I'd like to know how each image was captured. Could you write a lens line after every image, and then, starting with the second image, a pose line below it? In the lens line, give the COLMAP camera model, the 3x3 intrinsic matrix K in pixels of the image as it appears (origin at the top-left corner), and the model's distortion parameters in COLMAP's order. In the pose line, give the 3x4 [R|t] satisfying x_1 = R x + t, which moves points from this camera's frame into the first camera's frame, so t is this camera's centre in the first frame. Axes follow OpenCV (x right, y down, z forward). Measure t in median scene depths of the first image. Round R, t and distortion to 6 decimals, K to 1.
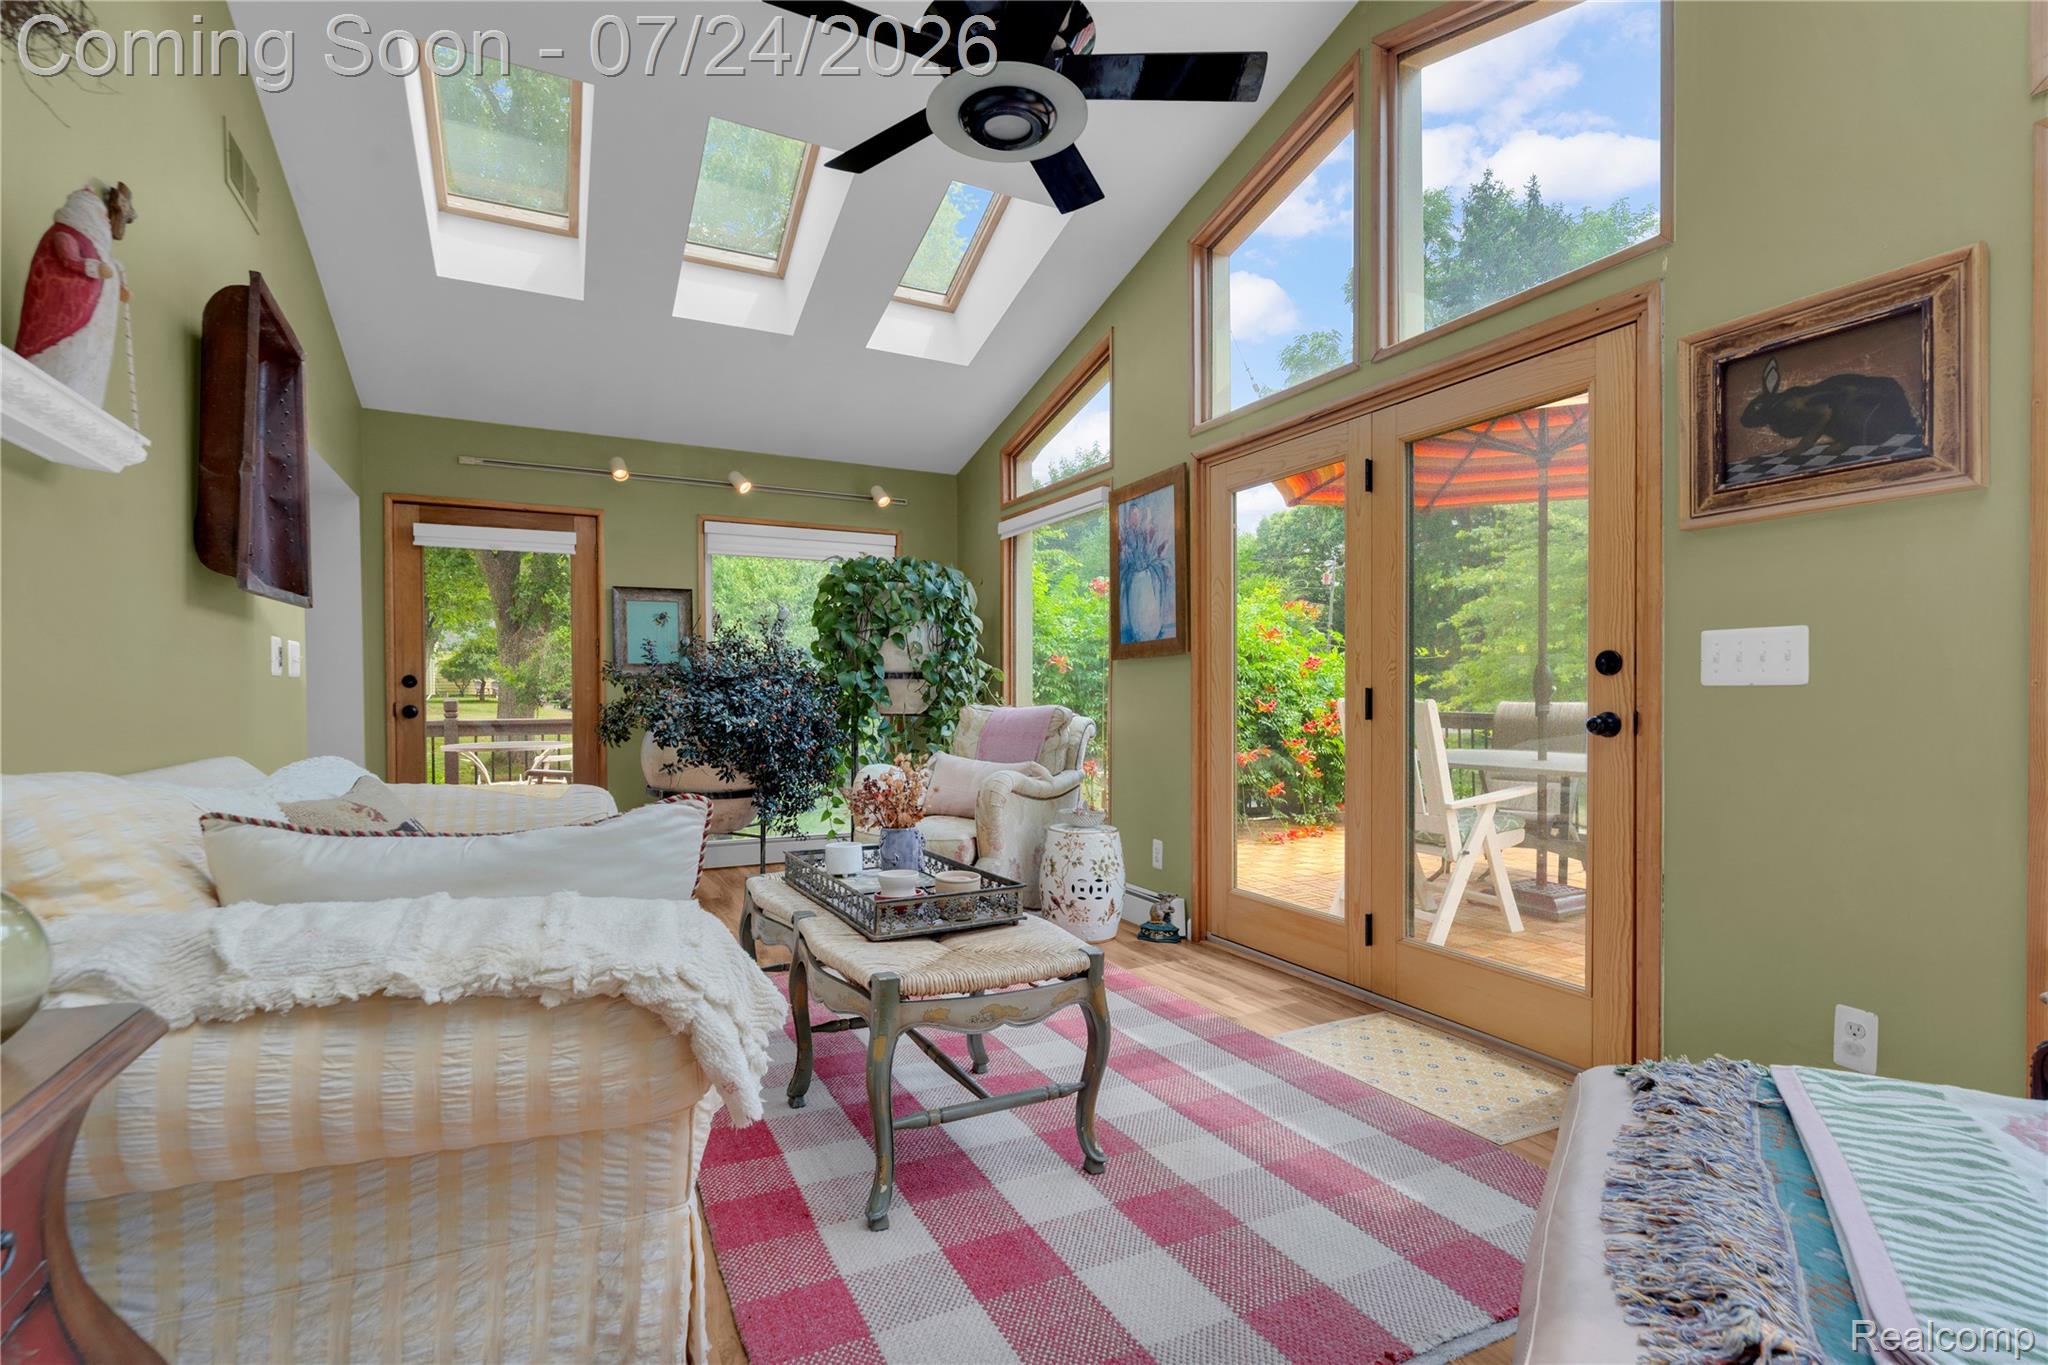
lens RADIAL K [[950.6, 0, 1017.1], [0, 950.6, 704.5], [0, 0, 1]] dist [-0.000711, 0.000023]
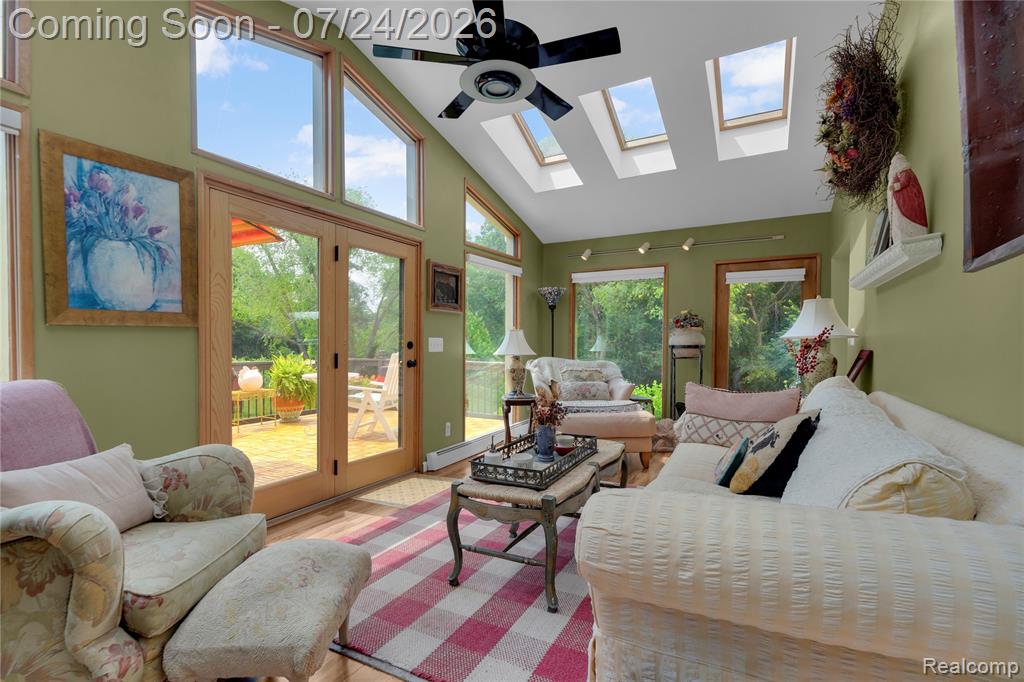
lens RADIAL K [[478.5, 0, 512.4], [0, 478.5, 350.9], [0, 0, 1]] dist [-0.000070, -0.000054]
pose [[-0.582722, -0.005714, 0.812651, -0.609132], [0.009802, 0.999853, 0.014059, -0.028700], [-0.812612, 0.016158, -0.582580, 1.091951]]
